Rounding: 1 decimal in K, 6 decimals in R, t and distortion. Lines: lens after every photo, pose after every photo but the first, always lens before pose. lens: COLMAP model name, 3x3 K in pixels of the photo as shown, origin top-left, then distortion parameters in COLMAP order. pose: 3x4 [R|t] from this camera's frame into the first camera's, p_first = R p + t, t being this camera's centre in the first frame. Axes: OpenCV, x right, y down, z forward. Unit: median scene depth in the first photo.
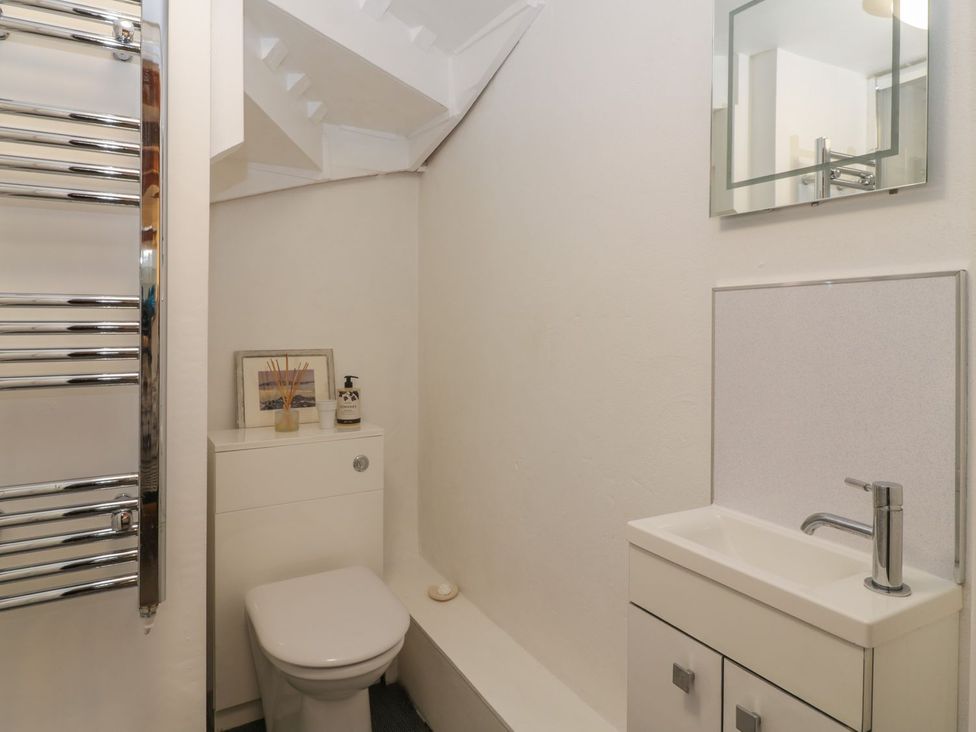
lens RADIAL K [[619.5, 0, 488.4], [0, 619.5, 326.1], [0, 0, 1]] dist [-0.000212, -0.000598]
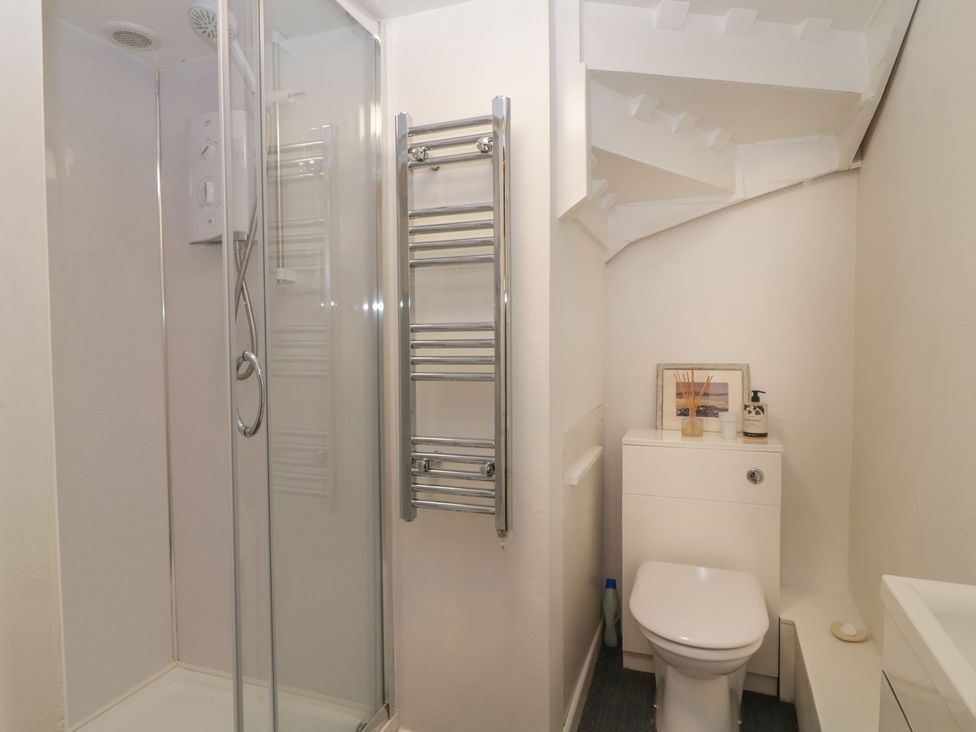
lens RADIAL K [[593.5, 0, 488.0], [0, 593.5, 366.0], [0, 0, 1]] dist [0.018414, -0.000454]
pose [[0.629039, 0.023841, -0.777008, 0.265659], [0.006981, 0.999316, 0.036314, 0.001277], [0.777342, -0.028267, 0.628443, 0.041243]]
